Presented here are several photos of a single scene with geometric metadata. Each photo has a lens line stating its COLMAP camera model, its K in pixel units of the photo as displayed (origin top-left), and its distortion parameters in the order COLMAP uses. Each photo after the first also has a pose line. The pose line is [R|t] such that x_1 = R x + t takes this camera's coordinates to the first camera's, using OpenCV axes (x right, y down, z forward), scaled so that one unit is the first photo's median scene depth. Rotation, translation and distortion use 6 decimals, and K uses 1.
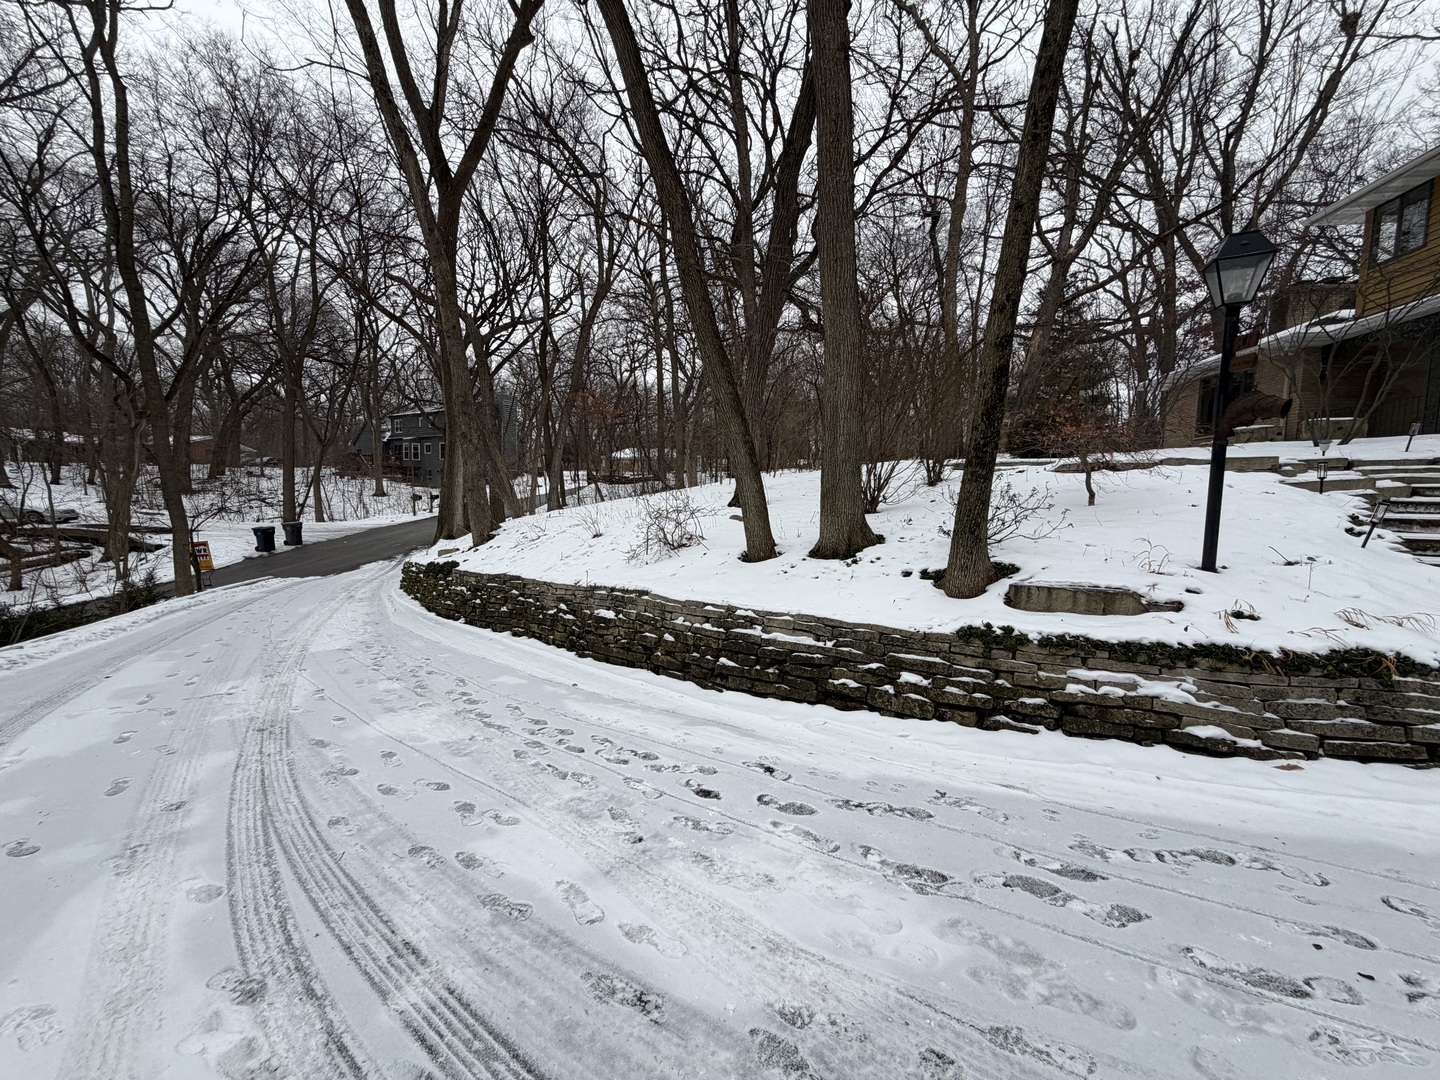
lens RADIAL K [[570.5, 0, 715.8], [0, 570.5, 543.4], [0, 0, 1]] dist [0.001997, -0.000201]
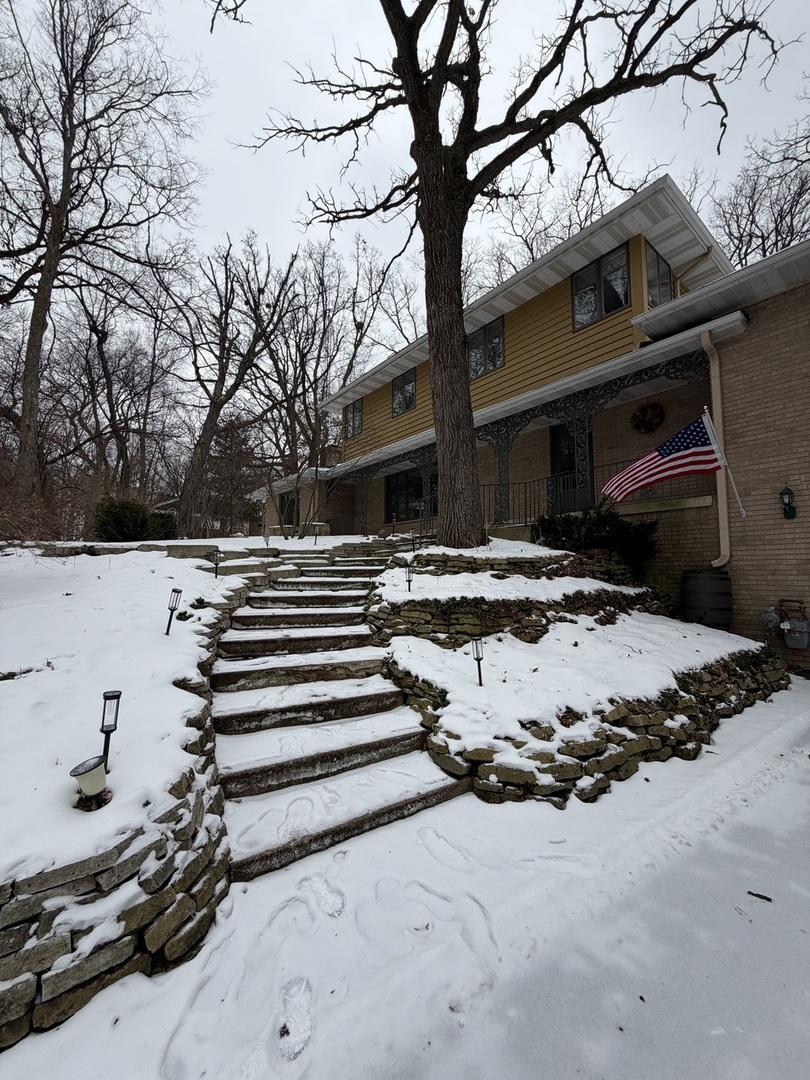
lens RADIAL K [[427.9, 0, 408.9], [0, 427.9, 538.1], [0, 0, 1]] dist [0.001997, -0.000201]
pose [[0.667539, 0.043812, 0.743285, 1.082921], [0.076763, 0.988898, -0.127230, -0.038948], [-0.740607, 0.141988, 0.656765, 0.186076]]
